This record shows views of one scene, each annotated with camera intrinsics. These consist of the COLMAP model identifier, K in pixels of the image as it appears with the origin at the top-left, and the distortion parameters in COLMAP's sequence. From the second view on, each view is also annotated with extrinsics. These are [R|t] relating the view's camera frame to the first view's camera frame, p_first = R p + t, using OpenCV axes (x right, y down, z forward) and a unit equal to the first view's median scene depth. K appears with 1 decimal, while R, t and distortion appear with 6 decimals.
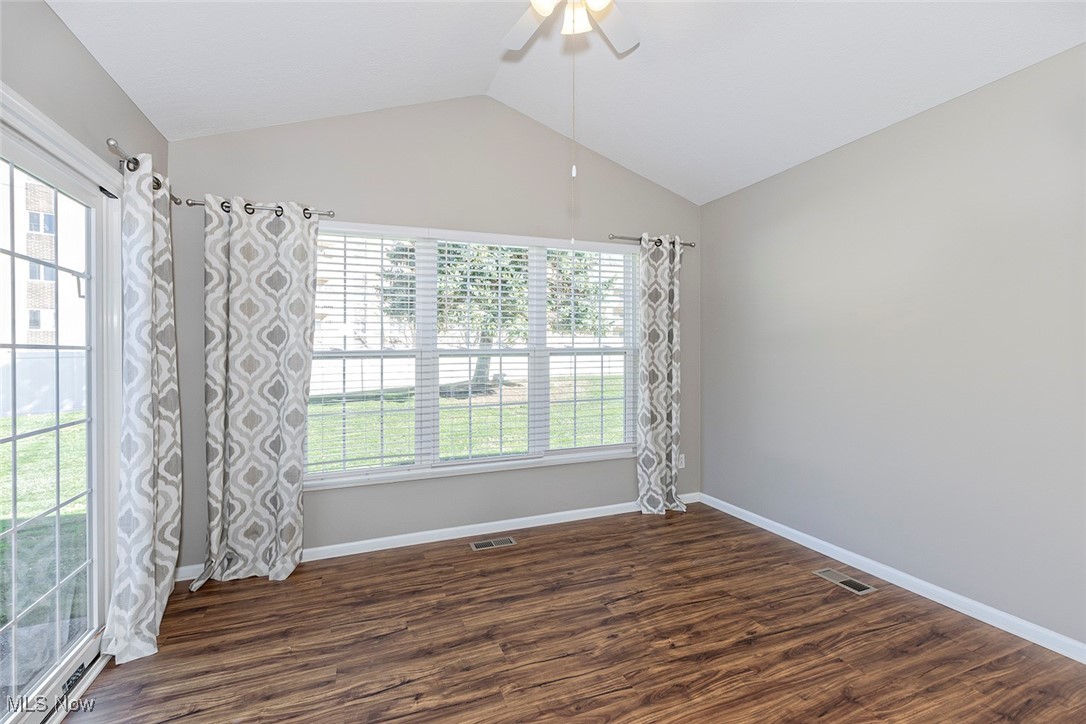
lens RADIAL K [[490.9, 0, 553.2], [0, 490.9, 360.2], [0, 0, 1]] dist [0.005511, -0.000698]
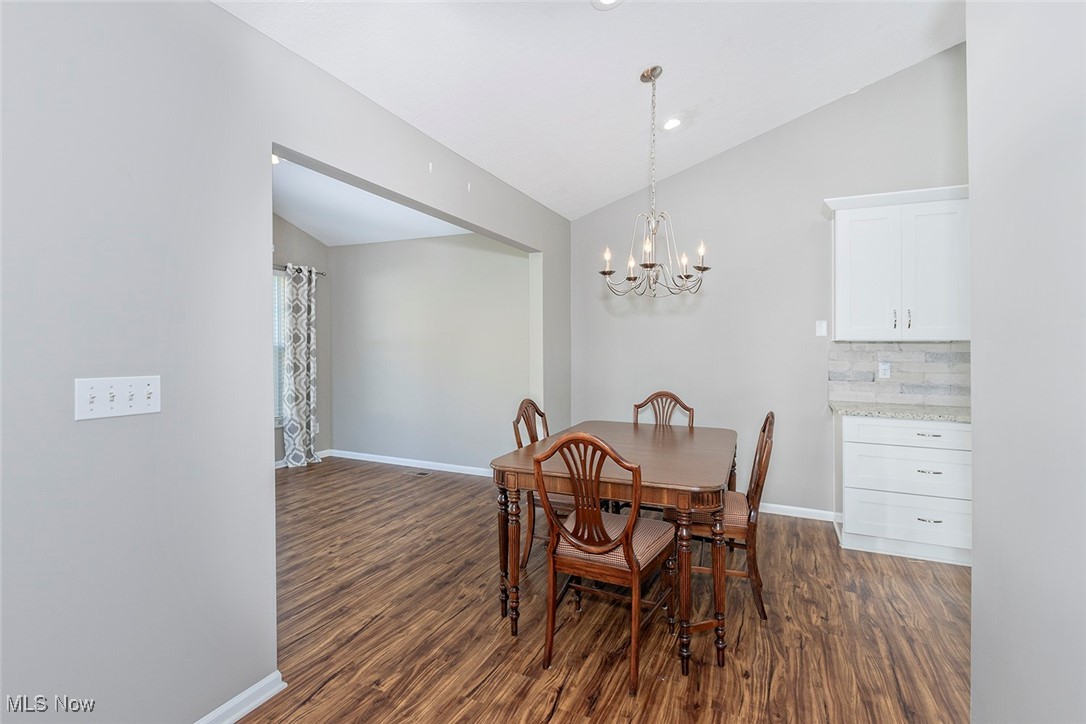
lens RADIAL K [[490.9, 0, 534.0], [0, 490.9, 365.6], [0, 0, 1]] dist [0.005511, -0.000698]
pose [[0.737133, -0.013220, 0.675618, -0.236438], [0.002564, 0.999856, 0.016767, 0.006534], [-0.675742, -0.010627, 0.737061, -0.467914]]
